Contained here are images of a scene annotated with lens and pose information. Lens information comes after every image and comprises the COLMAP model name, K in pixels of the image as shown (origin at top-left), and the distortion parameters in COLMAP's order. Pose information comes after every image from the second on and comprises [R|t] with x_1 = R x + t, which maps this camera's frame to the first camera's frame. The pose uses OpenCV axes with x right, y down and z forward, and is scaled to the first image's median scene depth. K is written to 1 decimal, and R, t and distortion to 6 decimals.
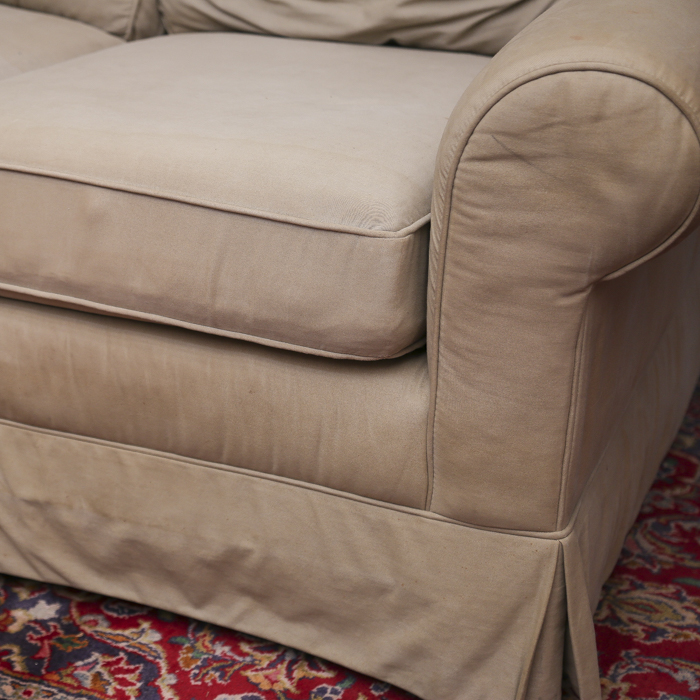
lens RADIAL K [[1707.6, 0, 347.5], [0, 1707.6, 349.1], [0, 0, 1]] dist [0.030456, 0.000000]
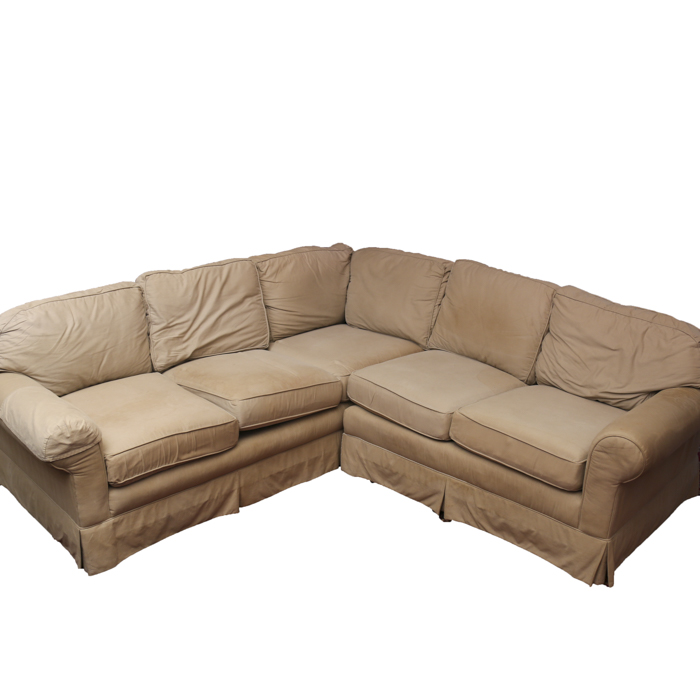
lens RADIAL K [[804.8, 0, 343.9], [0, 804.8, 355.4], [0, 0, 1]] dist [-0.071776, 0.000000]
pose [[0.932992, 0.134222, -0.333932, 0.106908], [-0.169362, 0.982438, -0.078305, -0.070721], [0.317557, 0.129613, 0.939339, -1.041252]]
